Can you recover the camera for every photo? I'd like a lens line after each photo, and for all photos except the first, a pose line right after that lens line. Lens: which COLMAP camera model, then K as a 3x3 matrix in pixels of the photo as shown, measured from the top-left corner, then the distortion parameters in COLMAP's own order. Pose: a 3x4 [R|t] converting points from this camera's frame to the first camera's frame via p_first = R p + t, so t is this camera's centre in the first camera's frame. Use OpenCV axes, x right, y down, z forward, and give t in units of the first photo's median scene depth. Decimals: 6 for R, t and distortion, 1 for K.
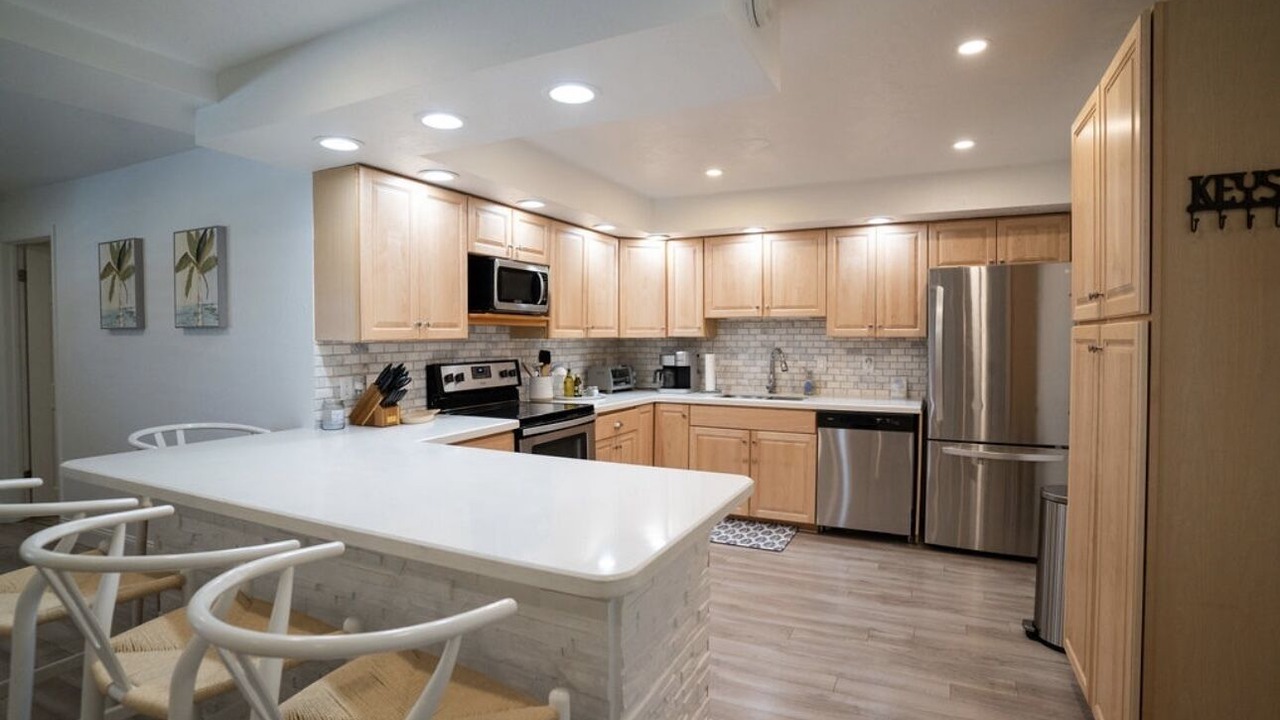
lens RADIAL K [[625.9, 0, 637.4], [0, 625.9, 362.1], [0, 0, 1]] dist [-0.073780, 0.031697]
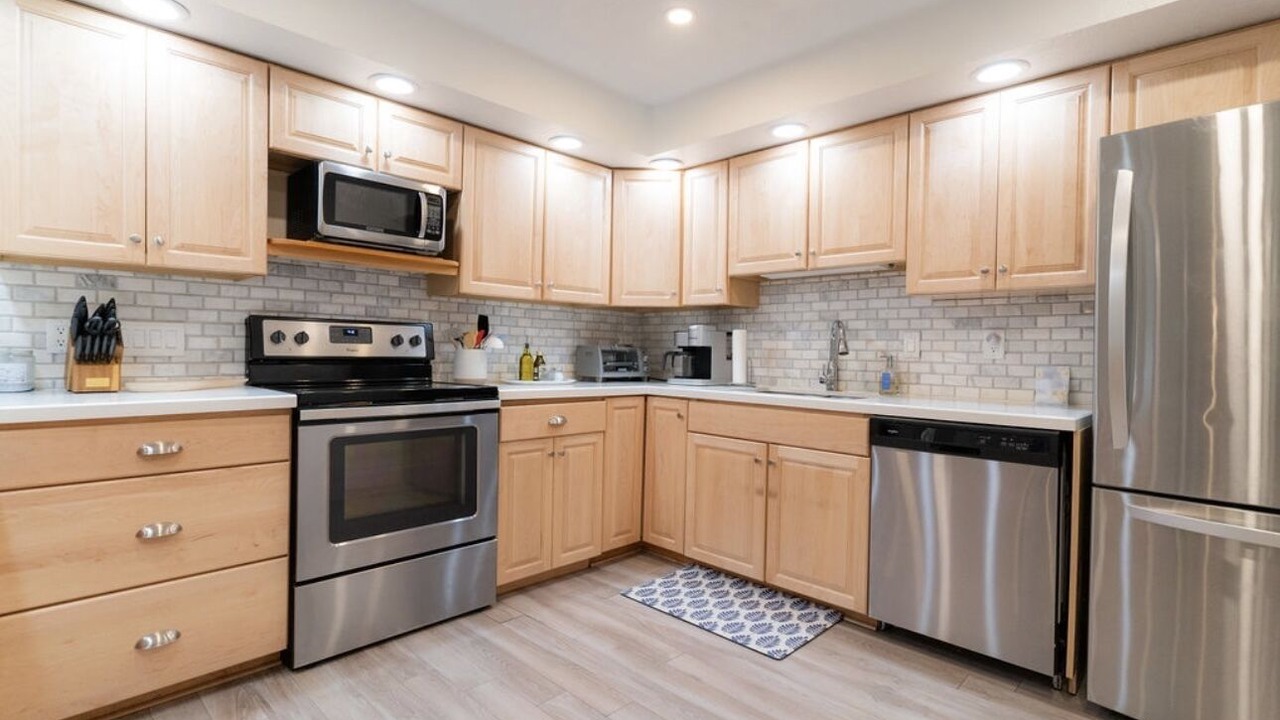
lens RADIAL K [[604.1, 0, 633.4], [0, 604.1, 356.6], [0, 0, 1]] dist [0.001370, 0.000129]
pose [[0.950255, 0.023177, -0.310608, 0.244795], [-0.032805, 0.999129, -0.025808, 0.043079], [0.309739, 0.034714, 0.950188, 0.385445]]
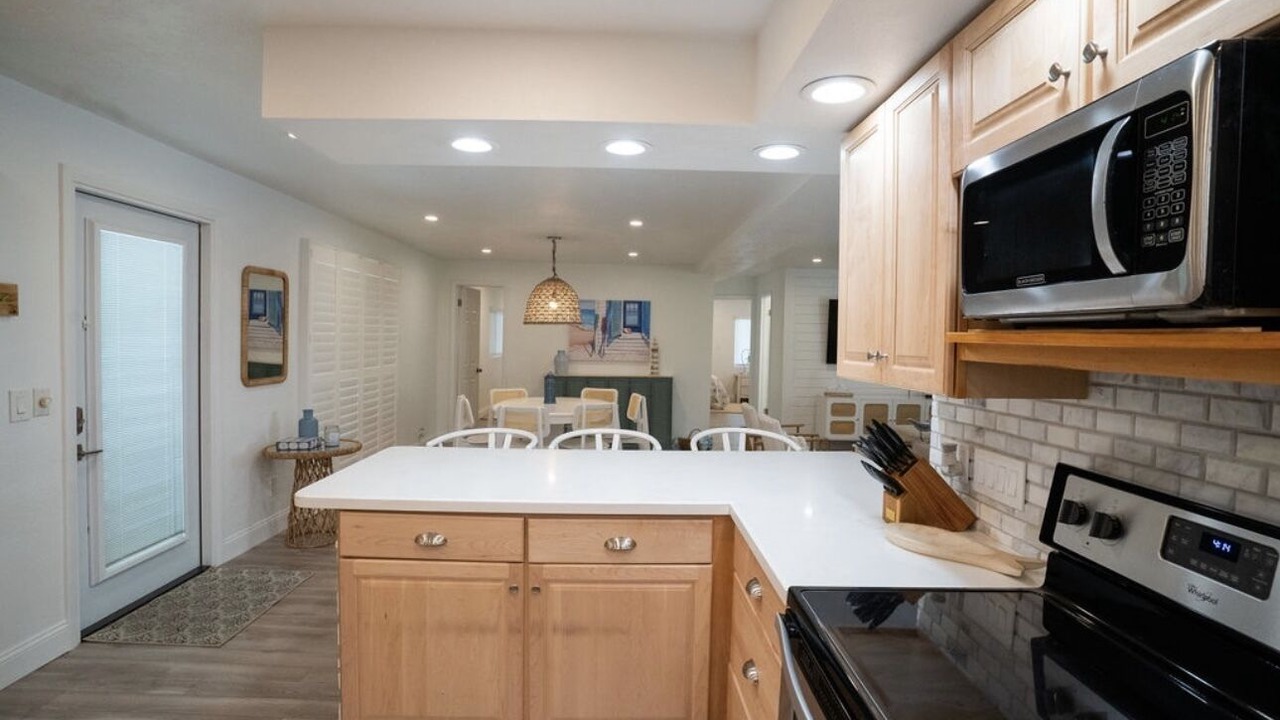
lens RADIAL K [[625.9, 0, 637.4], [0, 625.9, 362.1], [0, 0, 1]] dist [-0.073780, 0.031697]
pose [[-0.886859, 0.004176, -0.462021, 0.065639], [-0.036327, 0.996233, 0.078735, -0.064015], [0.460609, 0.086611, -0.883367, 0.968535]]
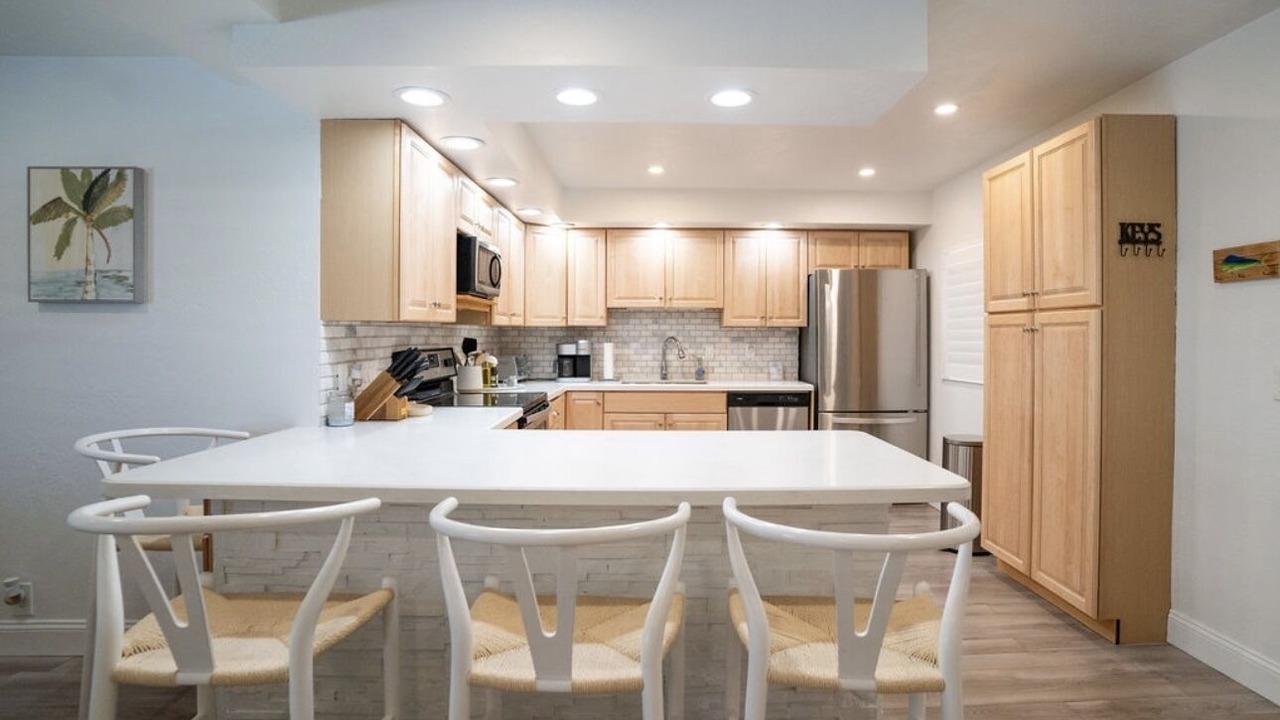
lens RADIAL K [[660.0, 0, 661.9], [0, 660.0, 340.6], [0, 0, 1]] dist [-0.030248, 0.000435]
pose [[0.891358, -0.000540, 0.453300, -0.340863], [0.013855, 0.999565, -0.026053, 0.014580], [-0.453088, 0.029503, 0.890977, -0.002157]]
